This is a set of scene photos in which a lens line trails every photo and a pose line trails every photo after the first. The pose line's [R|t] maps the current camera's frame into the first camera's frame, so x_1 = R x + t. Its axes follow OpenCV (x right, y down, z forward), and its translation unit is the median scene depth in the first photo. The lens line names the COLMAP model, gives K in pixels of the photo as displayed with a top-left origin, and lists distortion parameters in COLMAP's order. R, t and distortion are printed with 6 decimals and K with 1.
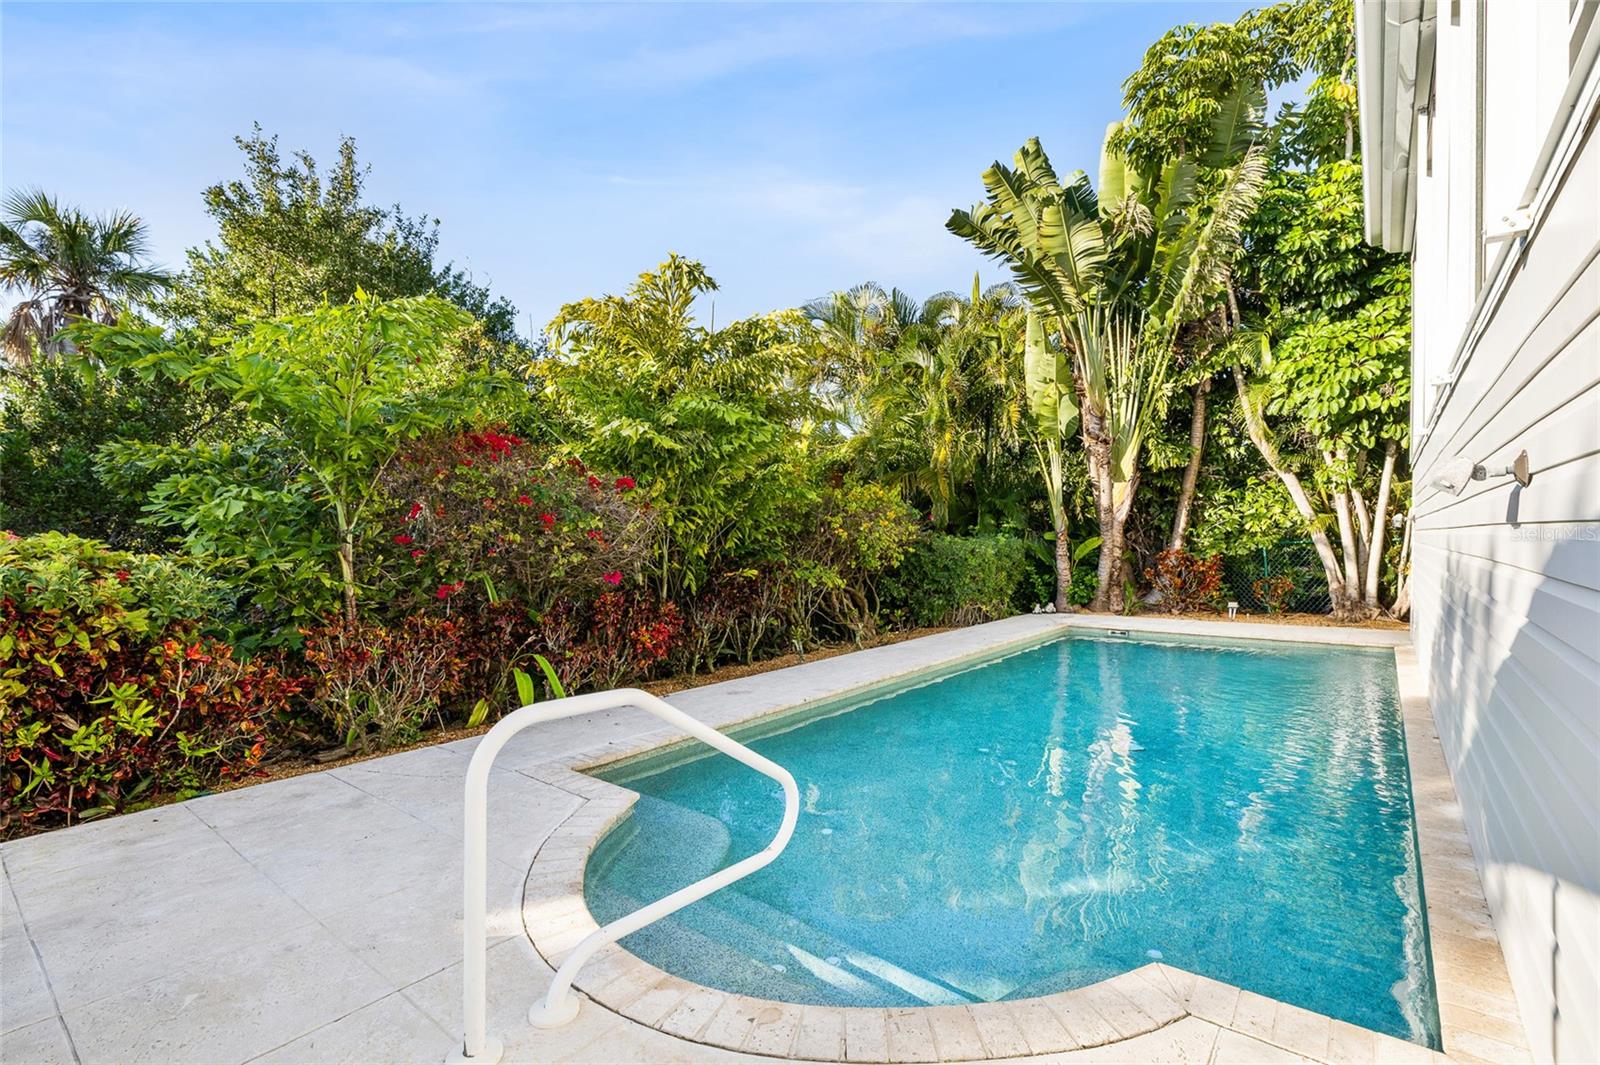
lens RADIAL K [[725.5, 0, 804.9], [0, 725.5, 567.9], [0, 0, 1]] dist [-0.002460, 0.000076]
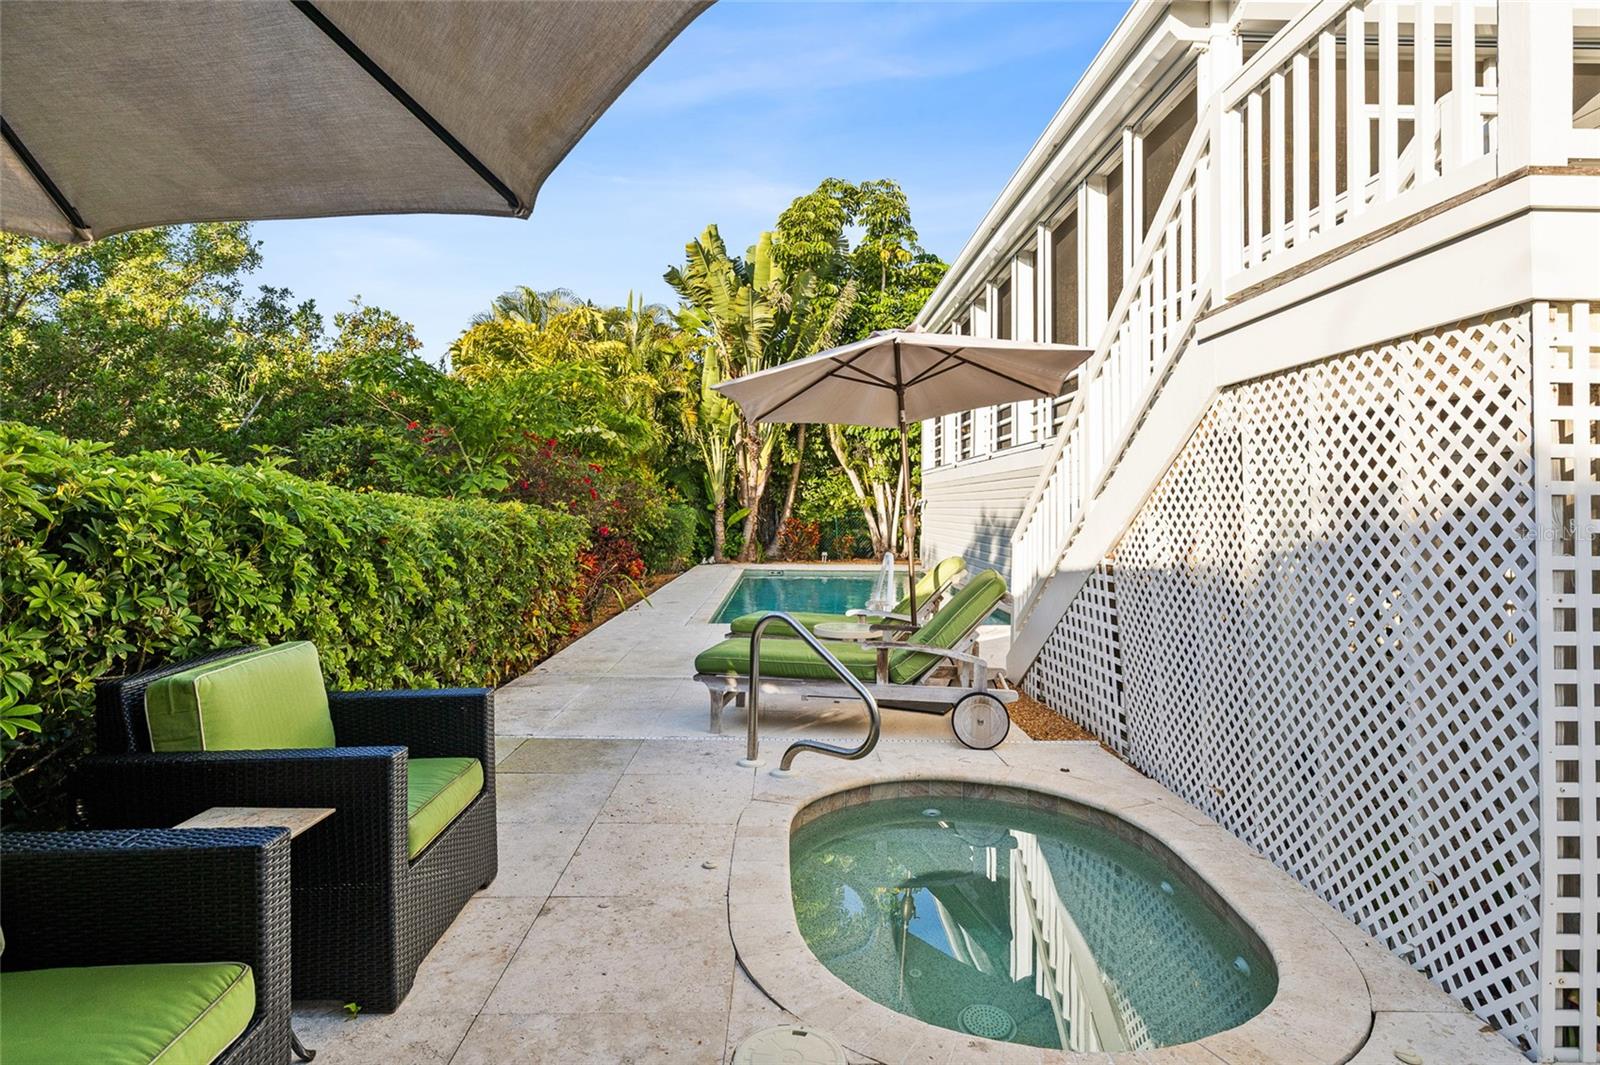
lens RADIAL K [[843.4, 0, 797.4], [0, 843.4, 503.1], [0, 0, 1]] dist [-0.004719, 0.000131]
pose [[0.774520, 0.019051, 0.632263, -0.593282], [0.010103, 0.999046, -0.042479, 0.019253], [-0.632469, 0.039289, 0.773588, -0.354504]]
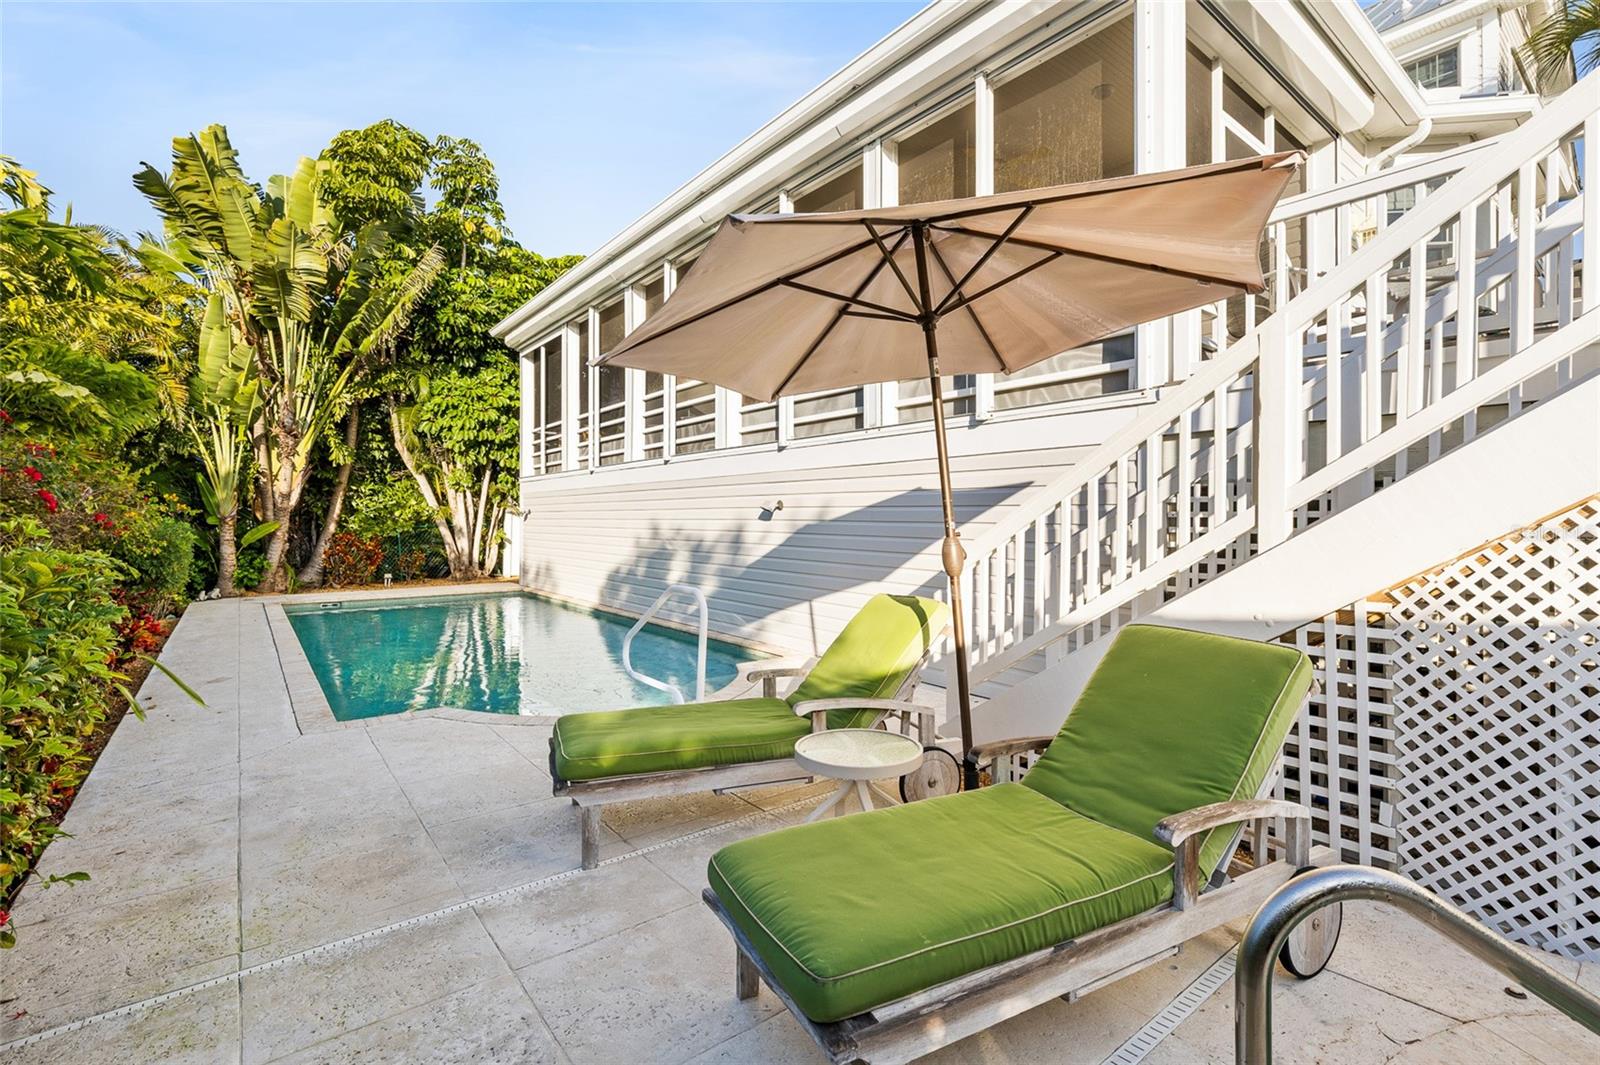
lens RADIAL K [[725.5, 0, 802.0], [0, 725.5, 516.8], [0, 0, 1]] dist [-0.002460, 0.000076]
pose [[0.234615, 0.011020, 0.972026, -0.474576], [0.036851, 0.999116, -0.020222, -0.000065], [-0.971390, 0.040565, 0.234001, 0.000013]]
